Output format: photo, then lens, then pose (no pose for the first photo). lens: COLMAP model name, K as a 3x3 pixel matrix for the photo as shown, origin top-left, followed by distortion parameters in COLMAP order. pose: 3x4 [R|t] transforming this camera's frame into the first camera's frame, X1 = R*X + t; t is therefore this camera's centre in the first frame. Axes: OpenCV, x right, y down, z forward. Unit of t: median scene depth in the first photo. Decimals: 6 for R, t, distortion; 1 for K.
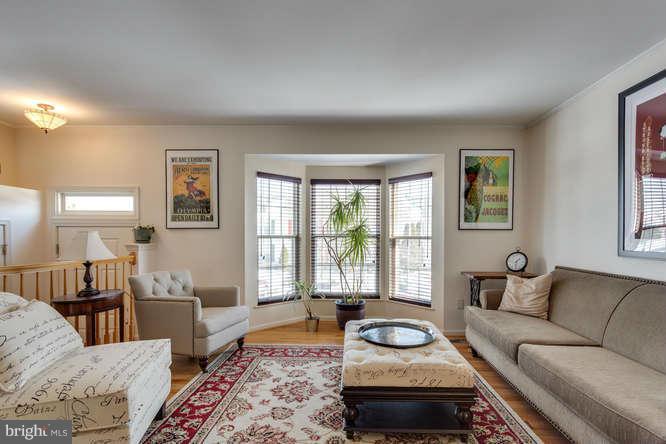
lens RADIAL K [[325.1, 0, 335.0], [0, 325.1, 238.7], [0, 0, 1]] dist [0.001852, 0.000650]
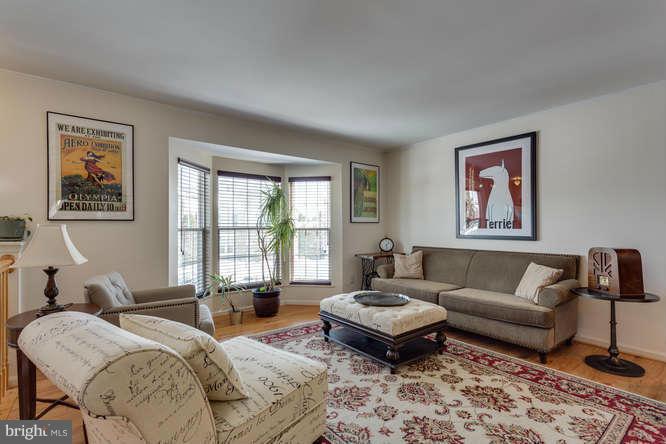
lens RADIAL K [[324.6, 0, 329.8], [0, 324.6, 220.4], [0, 0, 1]] dist [0.000958, -0.000157]
pose [[0.767210, 0.006562, 0.641362, -0.504641], [0.012800, 0.999592, -0.025539, -0.003904], [-0.641268, 0.027803, 0.766813, 0.045358]]
